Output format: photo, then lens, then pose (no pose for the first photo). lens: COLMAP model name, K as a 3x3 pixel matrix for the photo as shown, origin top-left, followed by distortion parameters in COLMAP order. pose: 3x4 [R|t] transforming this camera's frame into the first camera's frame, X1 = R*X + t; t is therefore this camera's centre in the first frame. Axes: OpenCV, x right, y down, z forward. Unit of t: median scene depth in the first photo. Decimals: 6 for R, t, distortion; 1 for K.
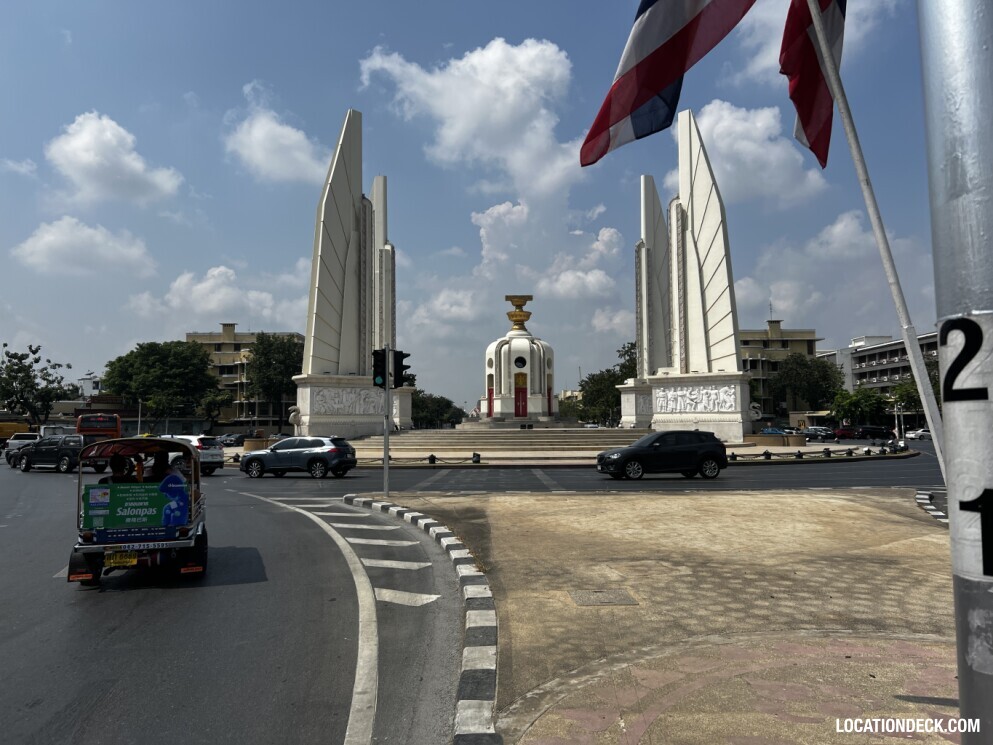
lens RADIAL K [[736.2, 0, 499.3], [0, 736.2, 380.6], [0, 0, 1]] dist [0.080232, -0.087363]
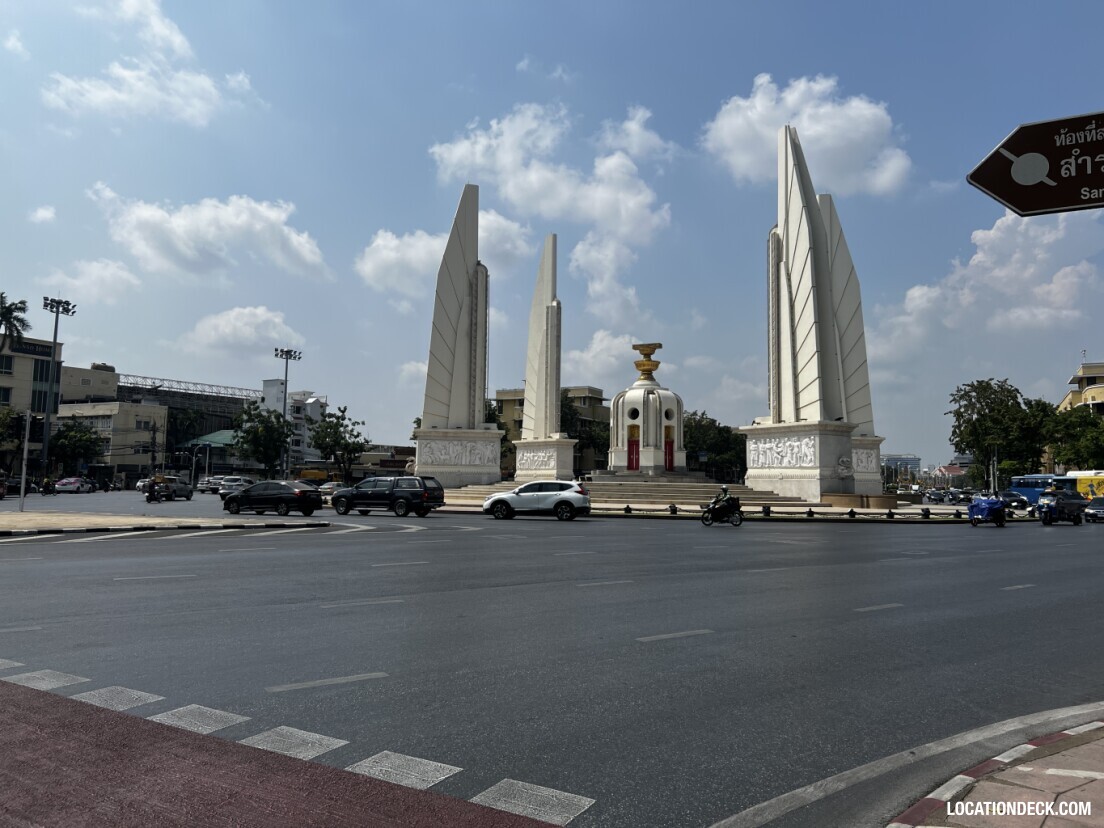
lens RADIAL K [[818.5, 0, 555.1], [0, 818.5, 423.1], [0, 0, 1]] dist [0.080232, -0.087363]
pose [[0.881037, -0.013229, -0.472862, 0.477508], [0.006986, 0.999864, -0.014956, 0.002799], [0.472995, 0.009873, 0.881010, 0.003113]]
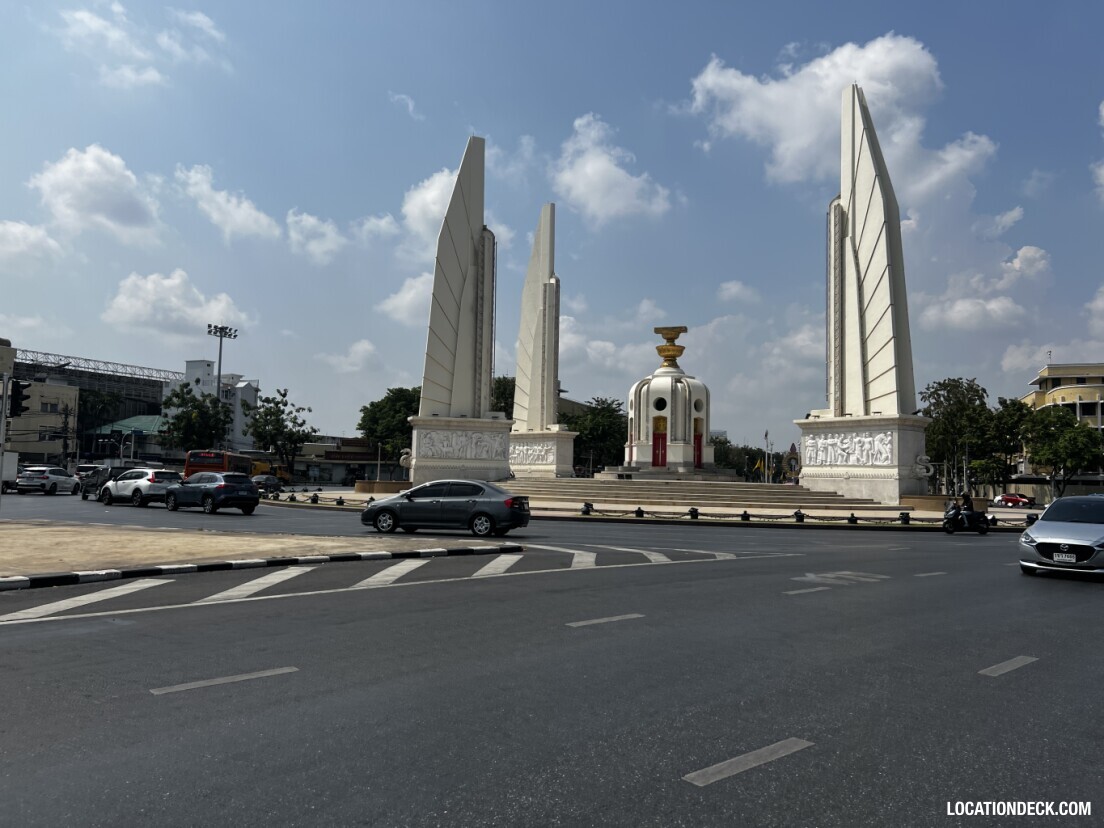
lens RADIAL K [[815.0, 0, 563.2], [0, 815.0, 439.4], [0, 0, 1]] dist [0.042324, -0.006907]
pose [[0.932504, 0.012878, -0.360931, 0.288671], [-0.009017, 0.999883, 0.012381, 0.006335], [0.361048, -0.008291, 0.932510, 0.064410]]
